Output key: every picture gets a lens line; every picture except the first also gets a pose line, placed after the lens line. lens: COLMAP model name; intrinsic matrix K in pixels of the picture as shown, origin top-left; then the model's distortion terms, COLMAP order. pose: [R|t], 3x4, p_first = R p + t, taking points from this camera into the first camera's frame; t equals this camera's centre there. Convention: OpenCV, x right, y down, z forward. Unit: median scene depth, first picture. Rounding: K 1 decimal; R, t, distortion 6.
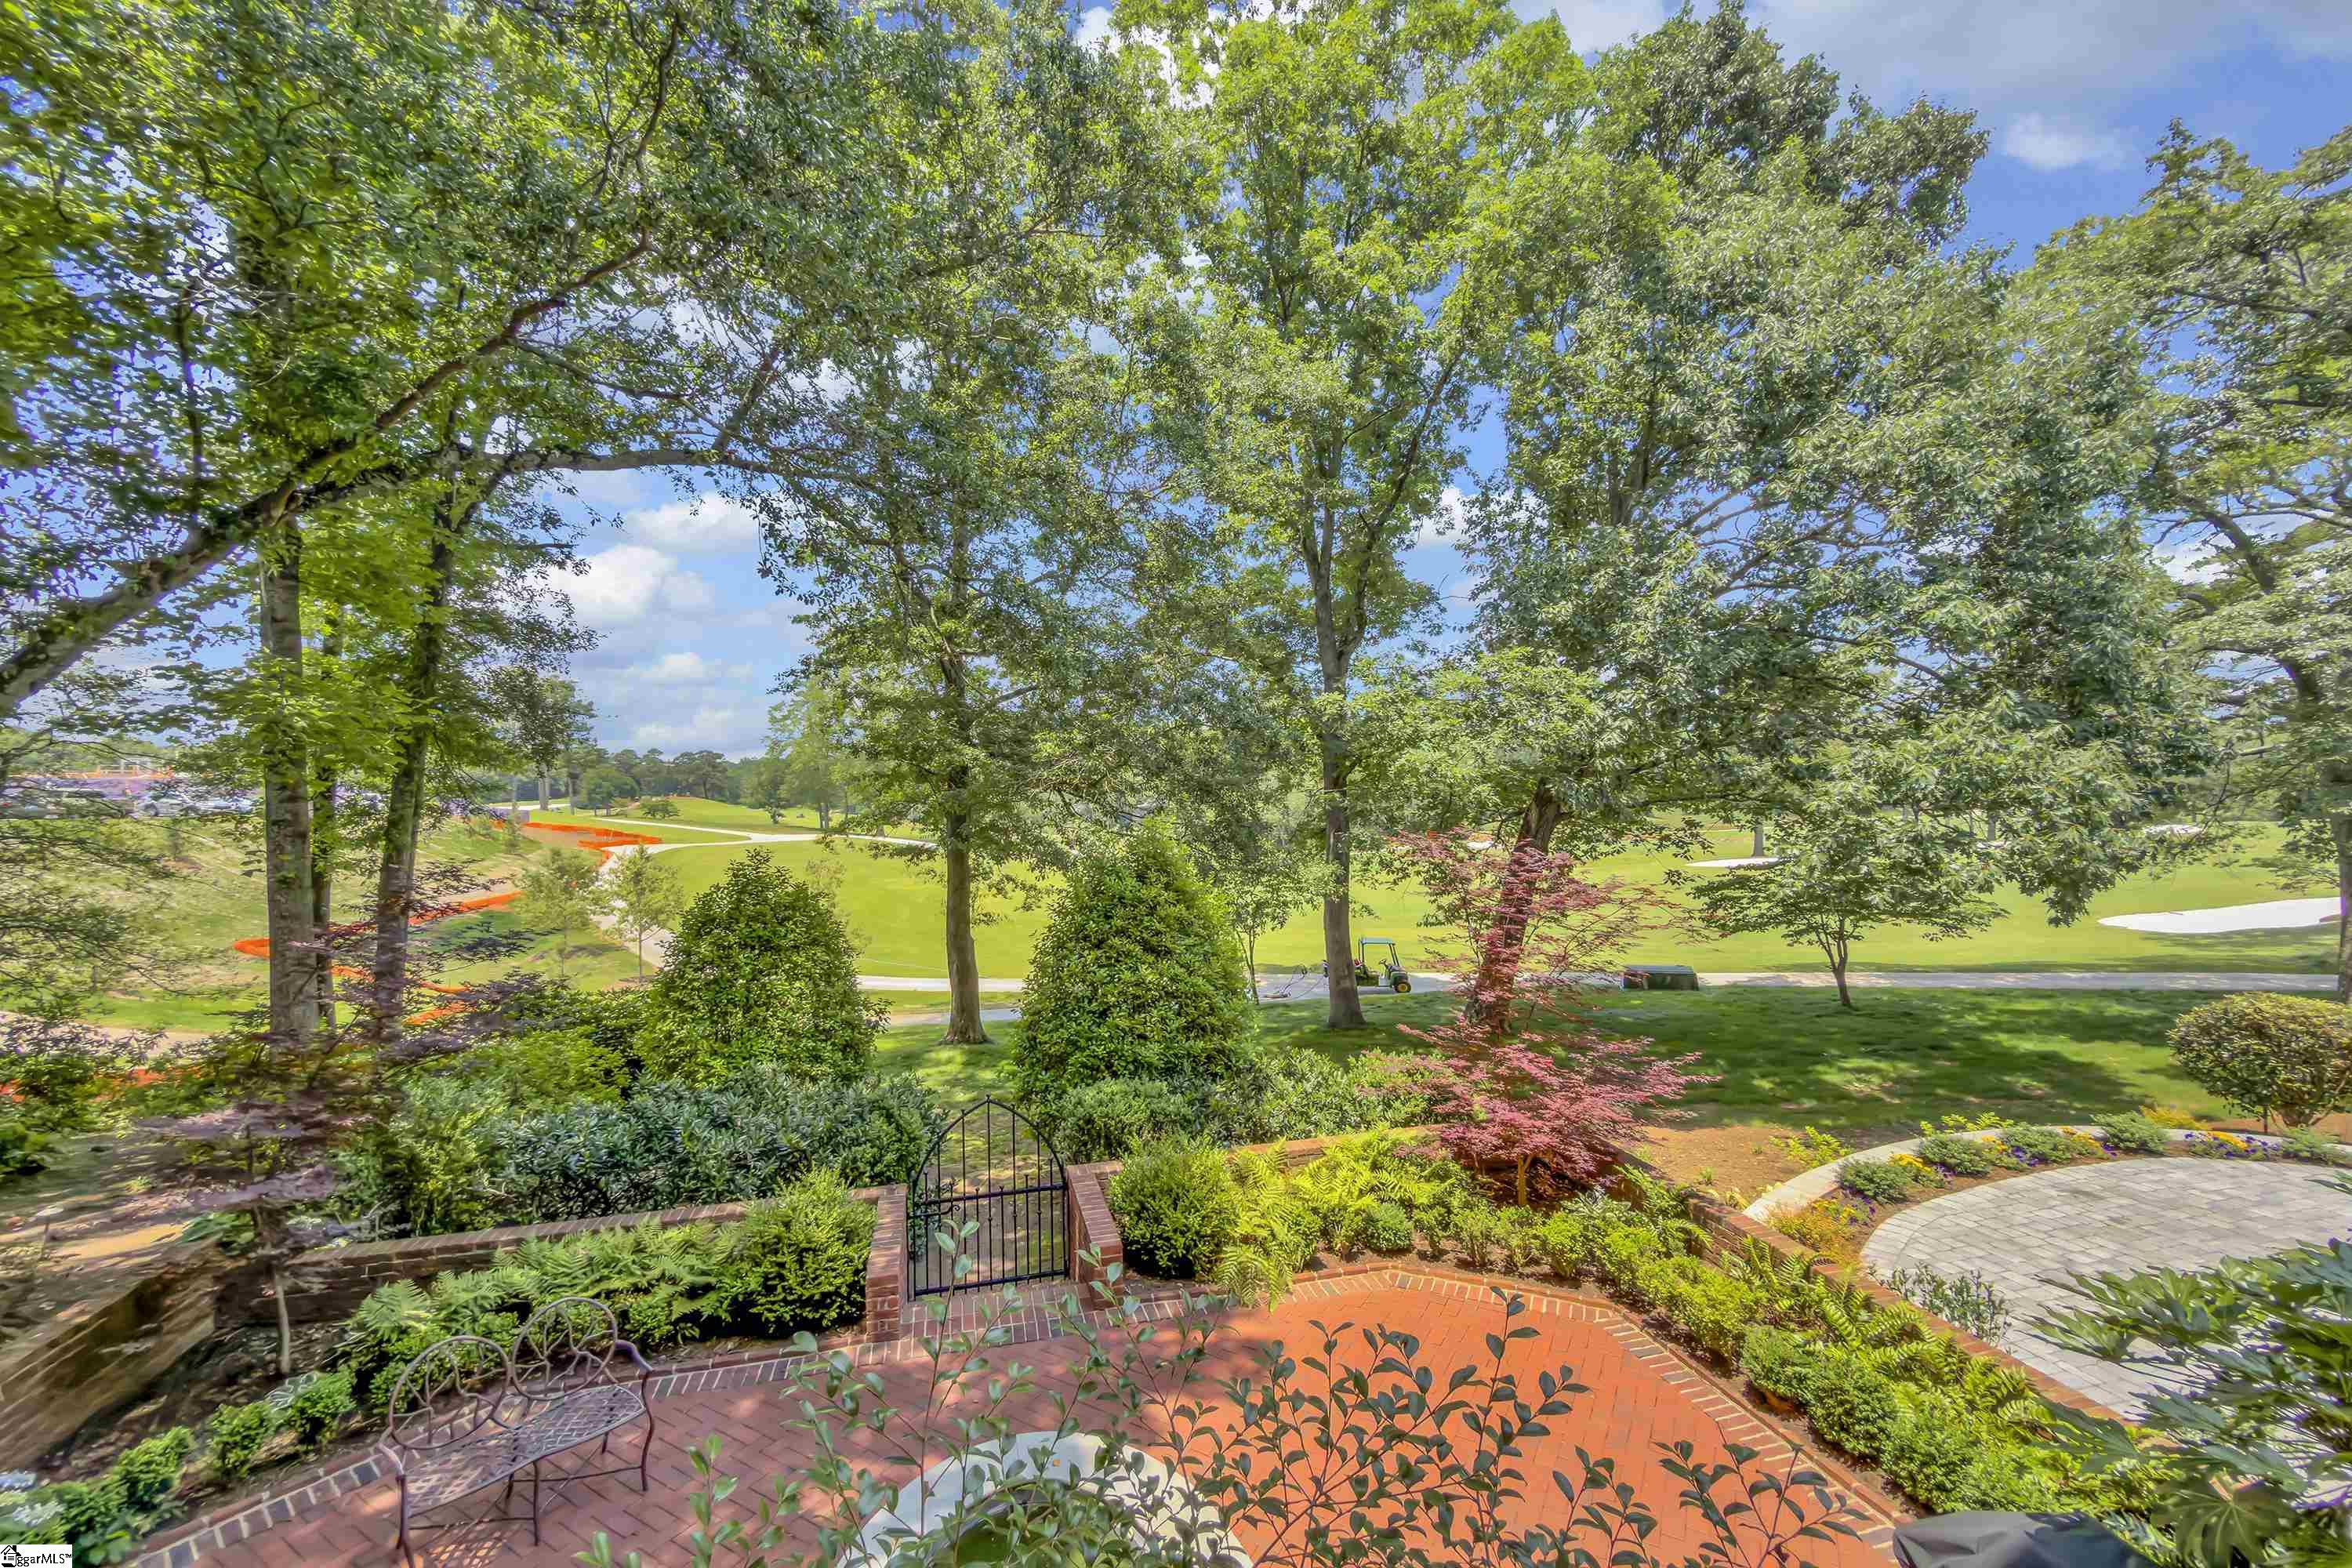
lens RADIAL K [[821.1, 0, 1178.7], [0, 821.1, 805.6], [0, 0, 1]] dist [0.001152, 0.000063]
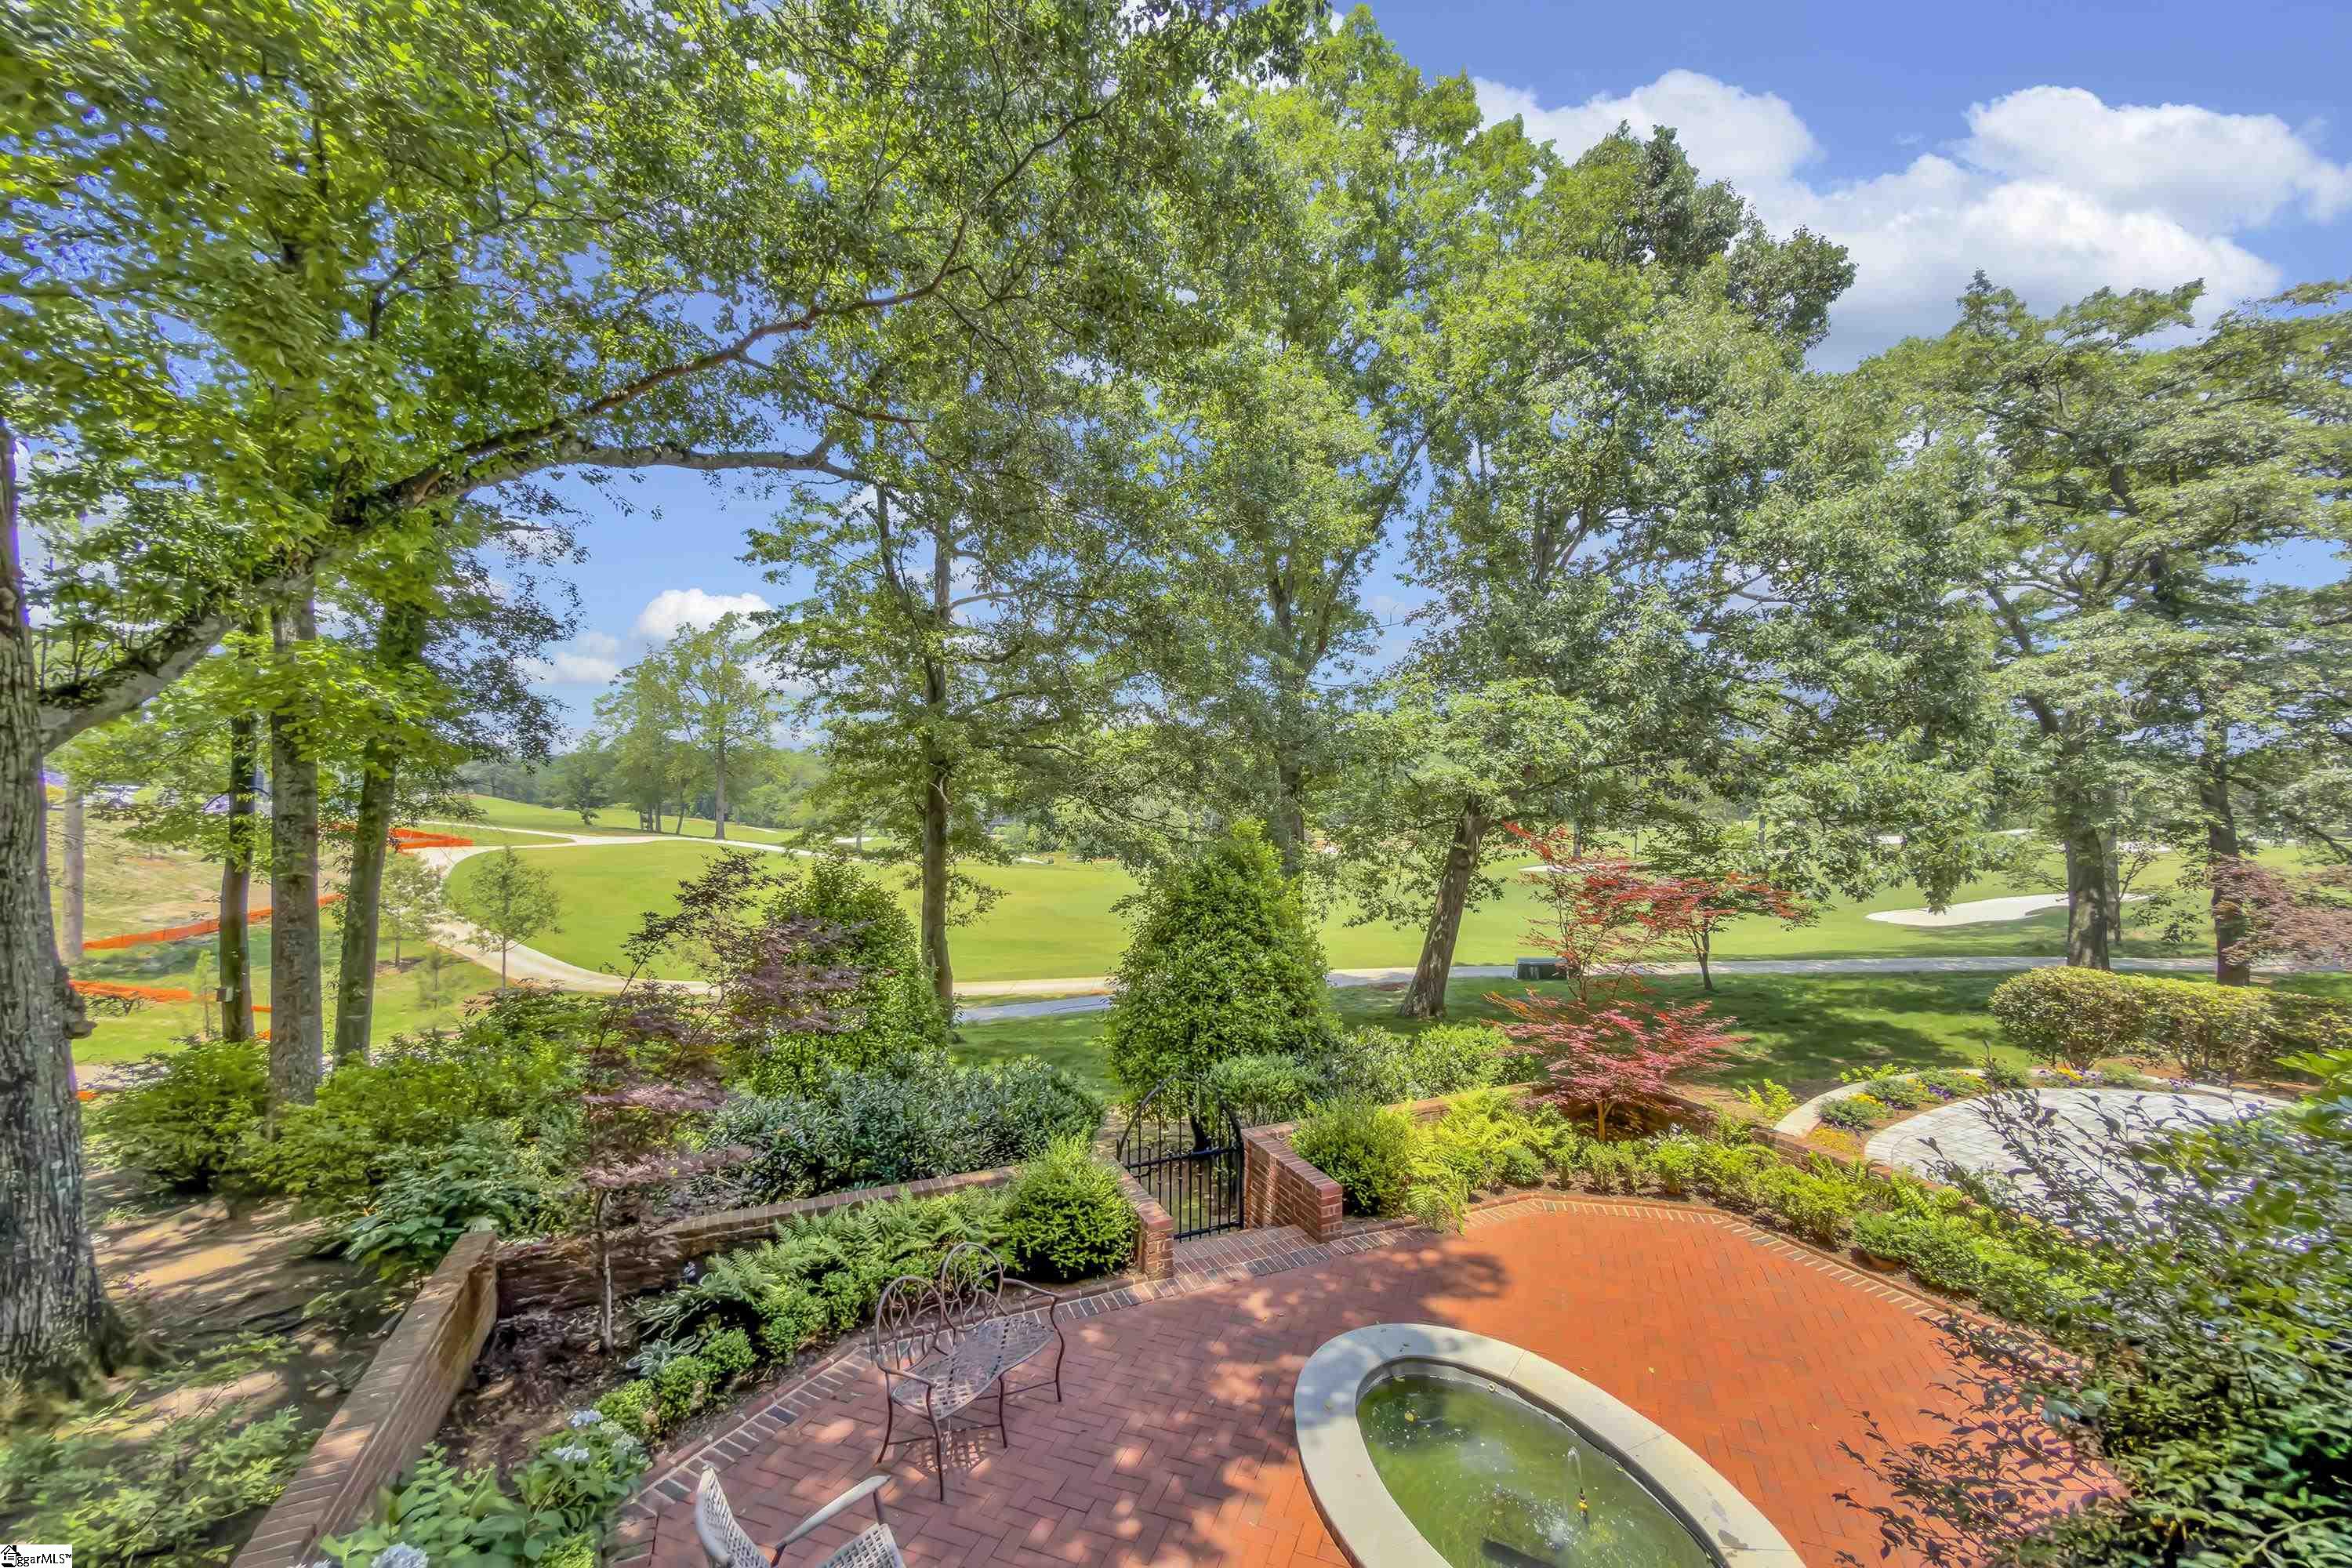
lens RADIAL K [[811.2, 0, 1175.6], [0, 811.2, 807.3], [0, 0, 1]] dist [0.000351, 0.000095]
pose [[0.989079, 0.011926, 0.146905, -0.244786], [-0.011245, 0.999922, -0.005463, 0.003136], [-0.146959, 0.003751, 0.989135, -0.054369]]
